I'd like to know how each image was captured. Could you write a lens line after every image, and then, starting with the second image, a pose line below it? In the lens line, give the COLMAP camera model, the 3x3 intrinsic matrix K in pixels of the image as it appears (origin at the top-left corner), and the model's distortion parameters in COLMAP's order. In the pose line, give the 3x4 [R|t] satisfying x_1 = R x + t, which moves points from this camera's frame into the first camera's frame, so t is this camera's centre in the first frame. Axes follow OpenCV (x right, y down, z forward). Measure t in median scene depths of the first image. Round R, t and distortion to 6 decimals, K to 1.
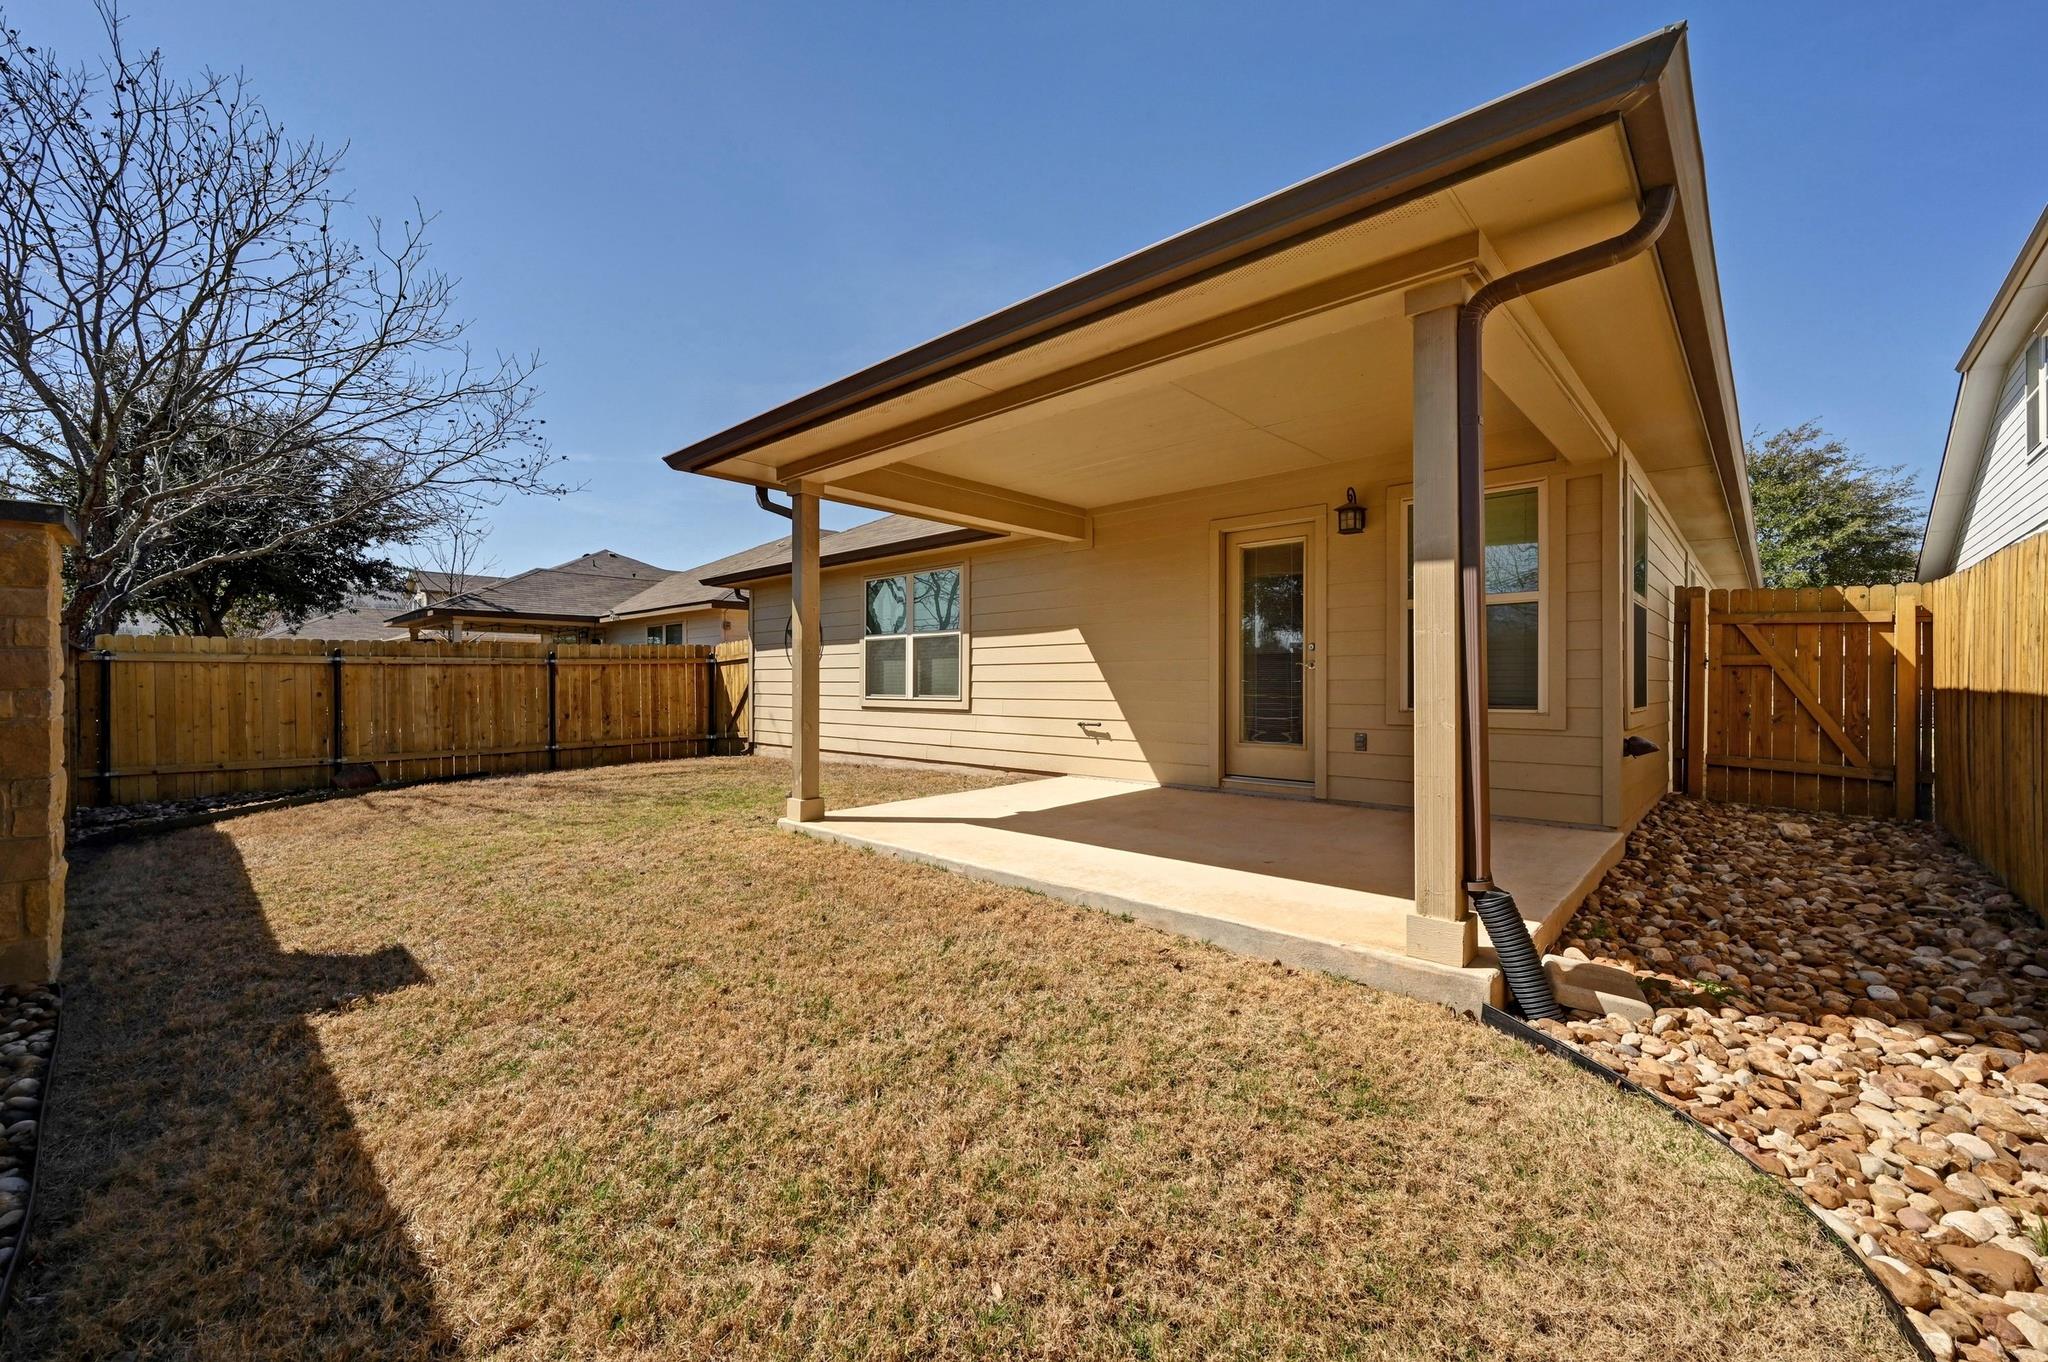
lens RADIAL K [[805.7, 0, 1027.6], [0, 805.7, 685.6], [0, 0, 1]] dist [-0.000971, 0.000115]
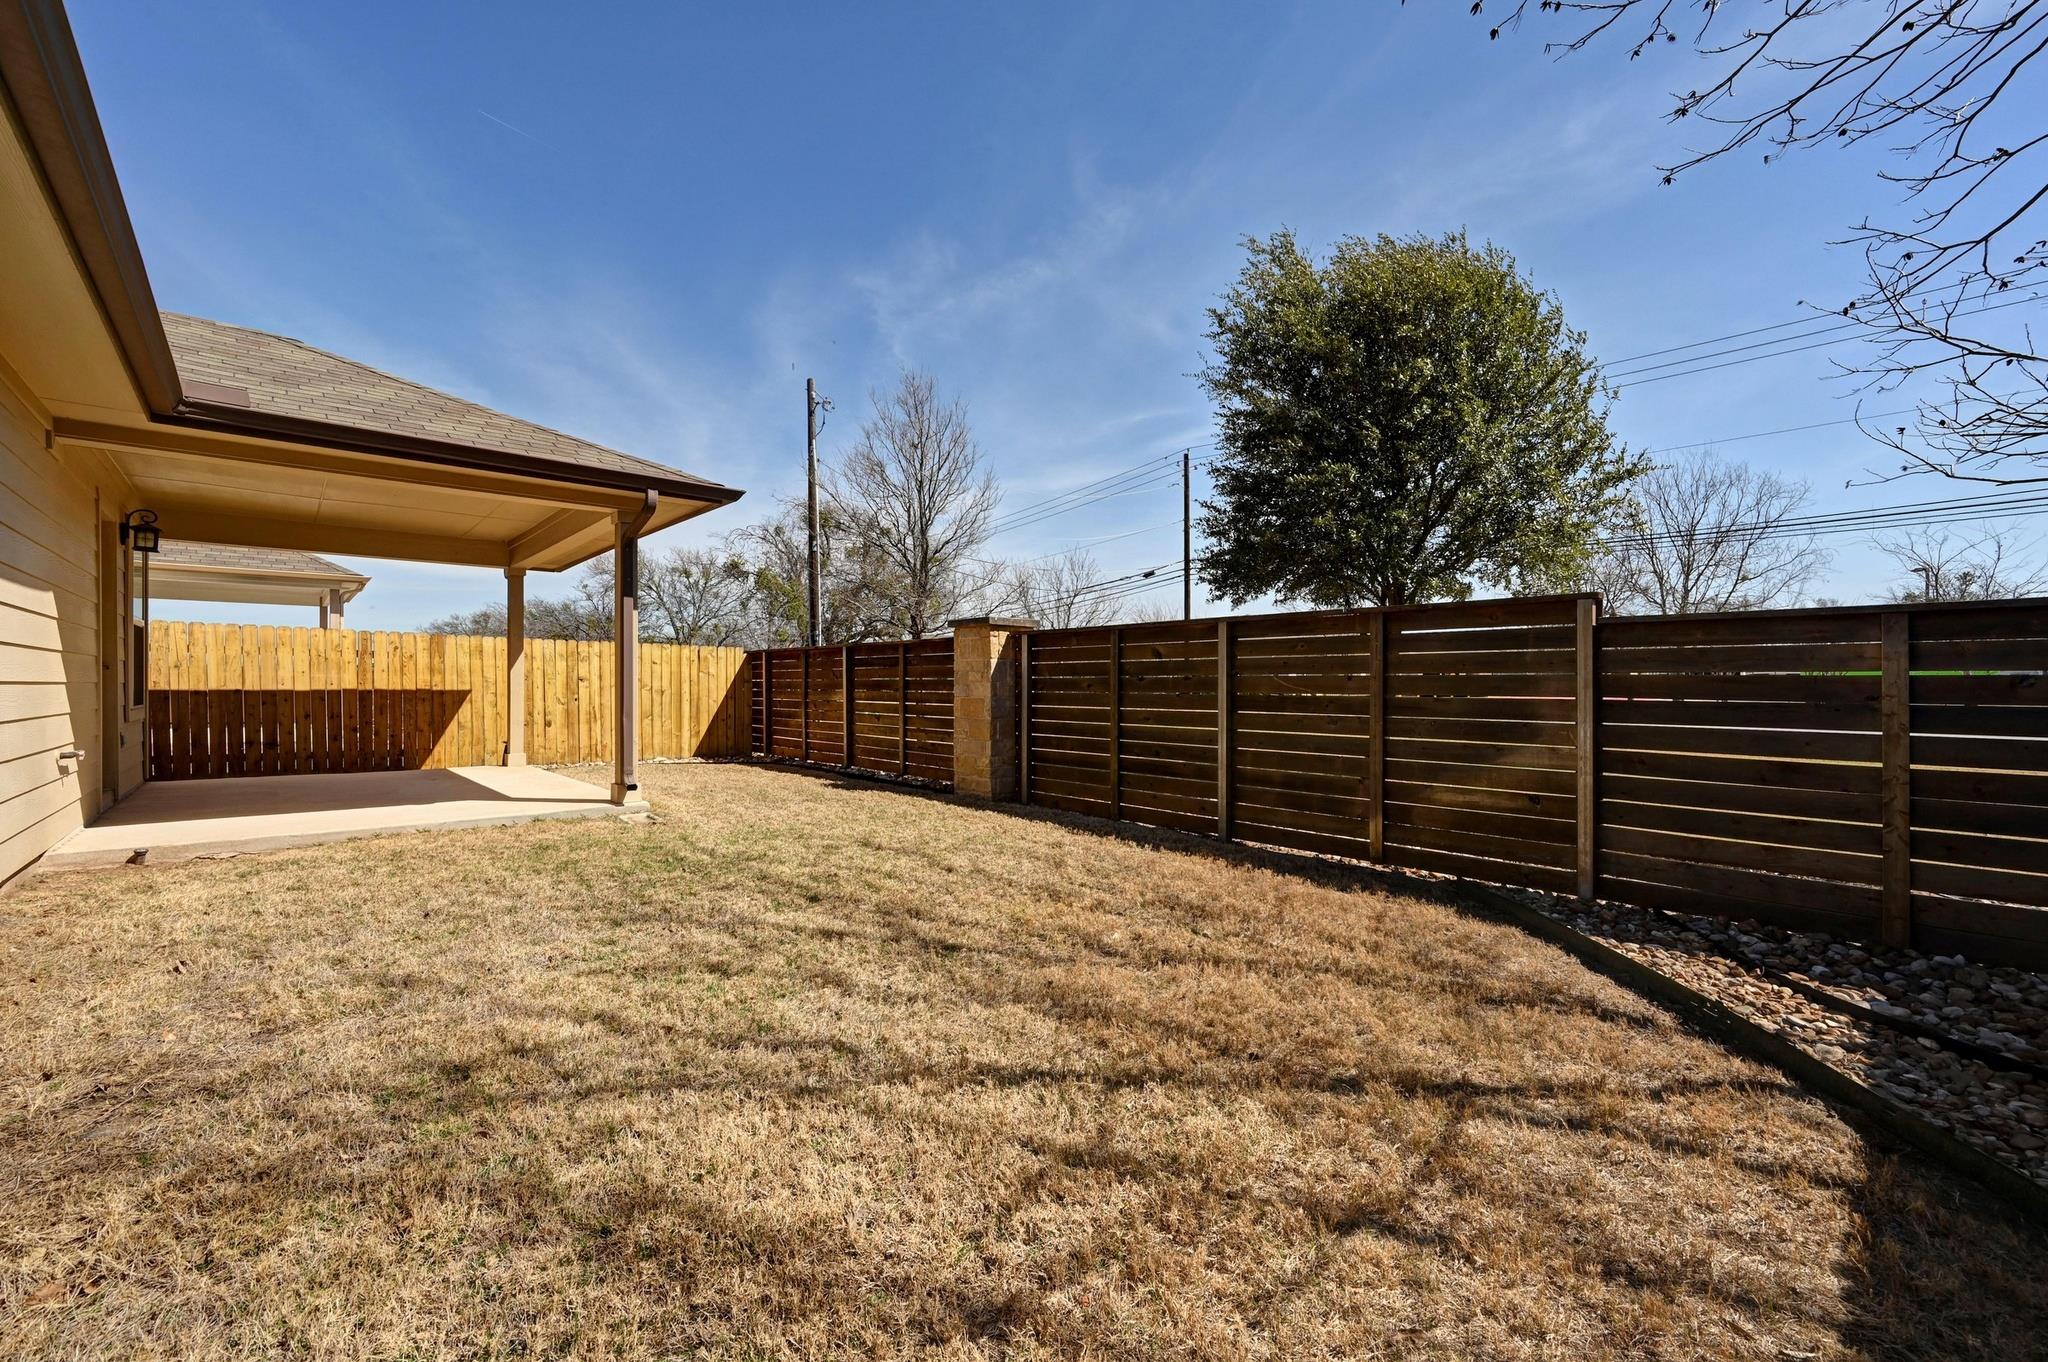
lens RADIAL K [[805.7, 0, 1027.6], [0, 805.7, 685.6], [0, 0, 1]] dist [-0.000971, 0.000115]
pose [[-0.996057, 0.001836, 0.088695, -0.605227], [0.002080, 0.999994, 0.002660, -0.003099], [-0.088690, 0.002834, -0.996055, 1.331714]]
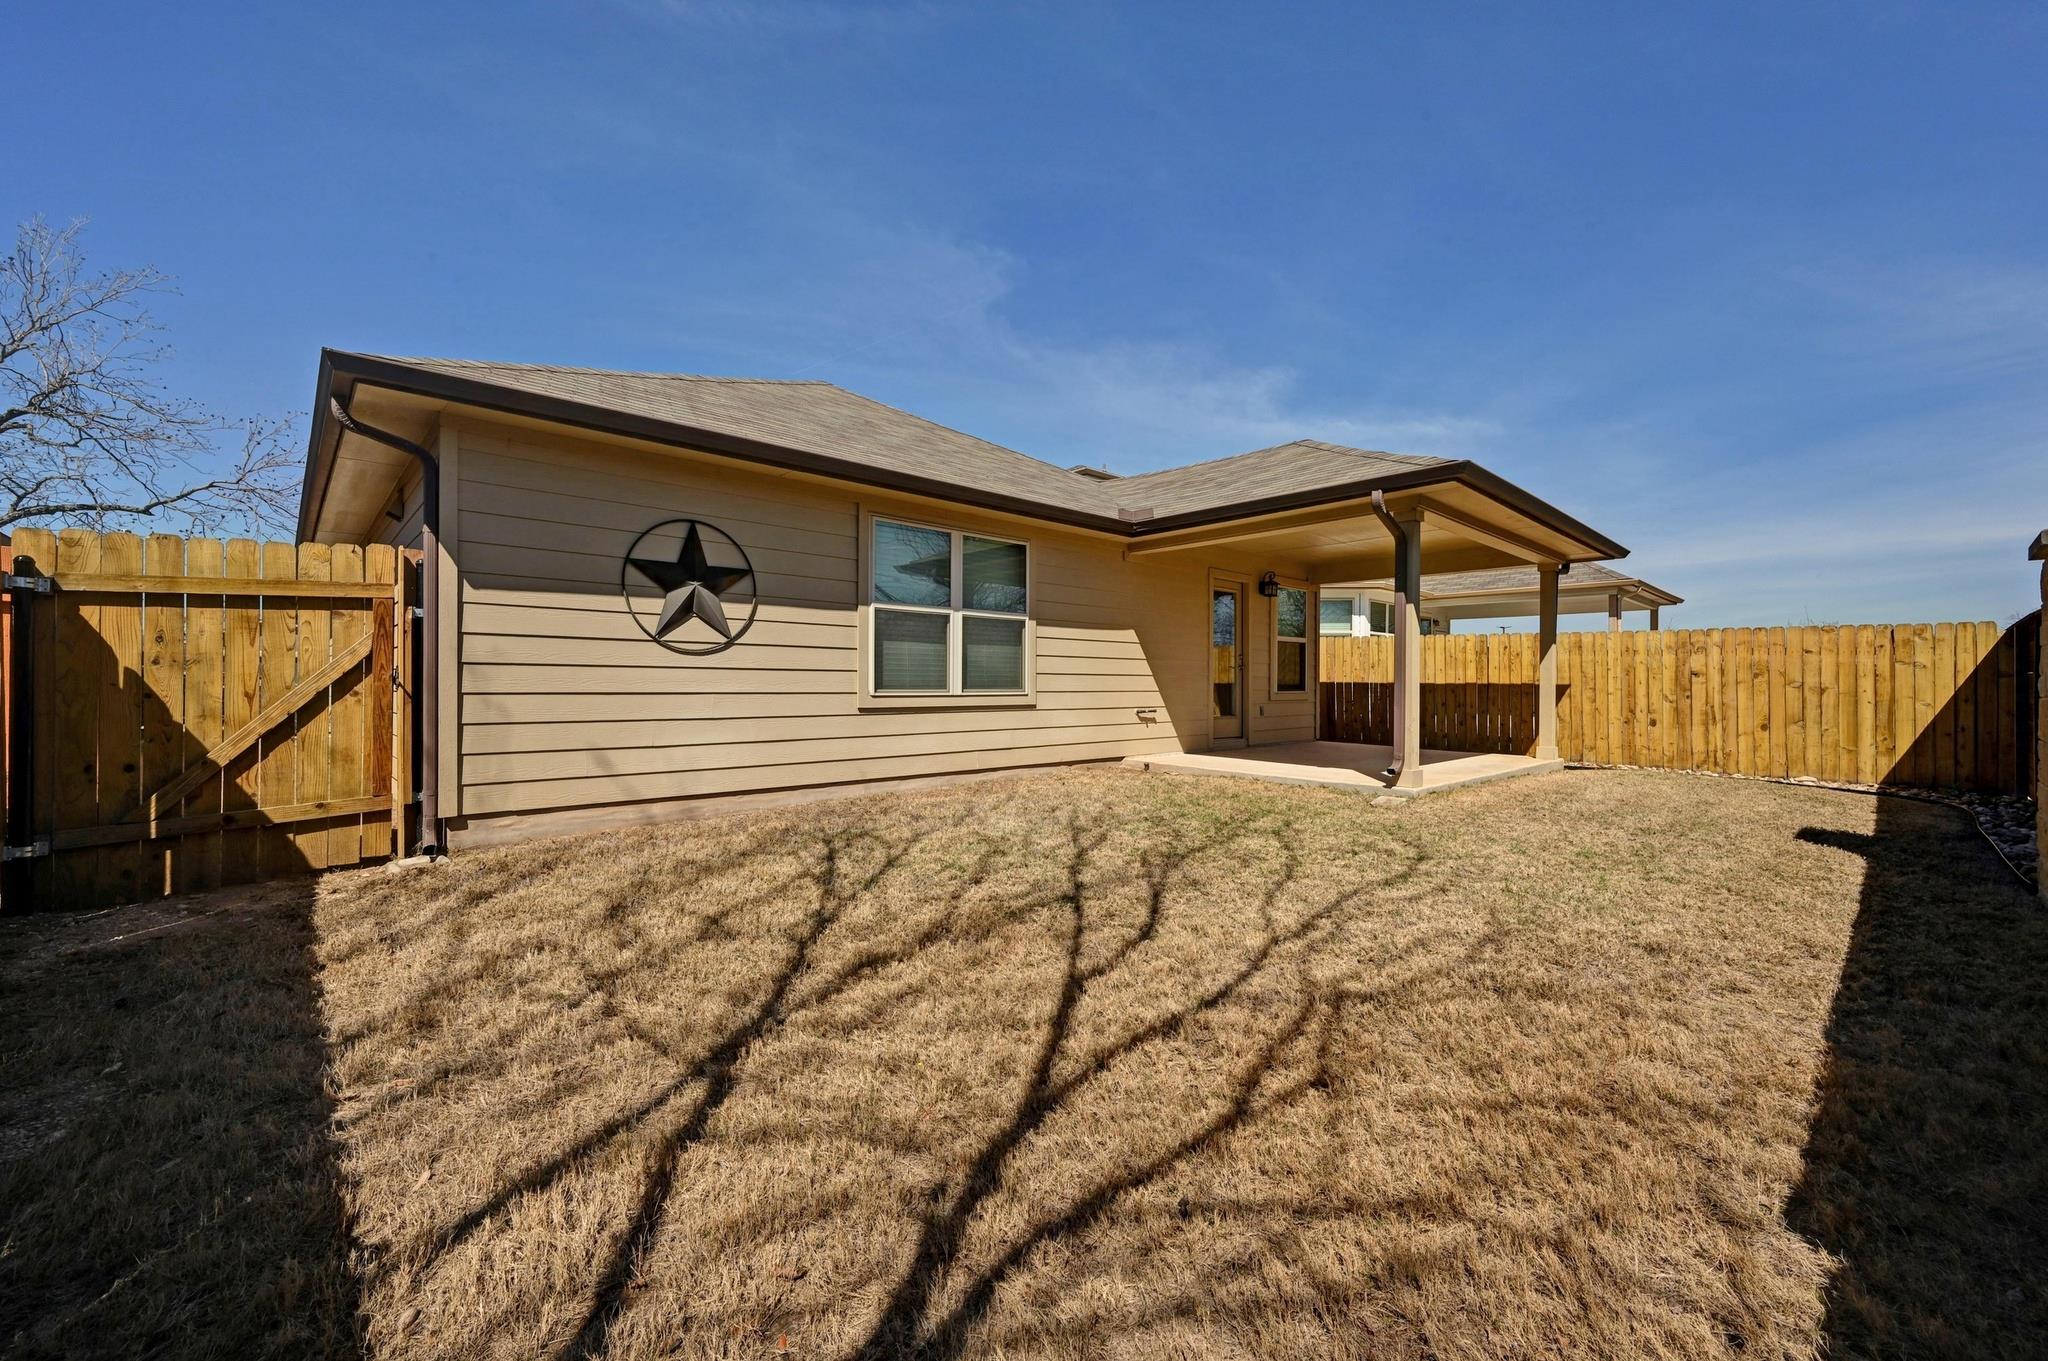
lens RADIAL K [[805.7, 0, 1027.6], [0, 805.7, 685.1], [0, 0, 1]] dist [-0.000971, 0.000115]
pose [[0.065188, -0.002933, 0.997869, -0.969785], [-0.004581, 0.999984, 0.003238, 0.005039], [-0.997863, -0.004783, 0.065173, 0.945844]]
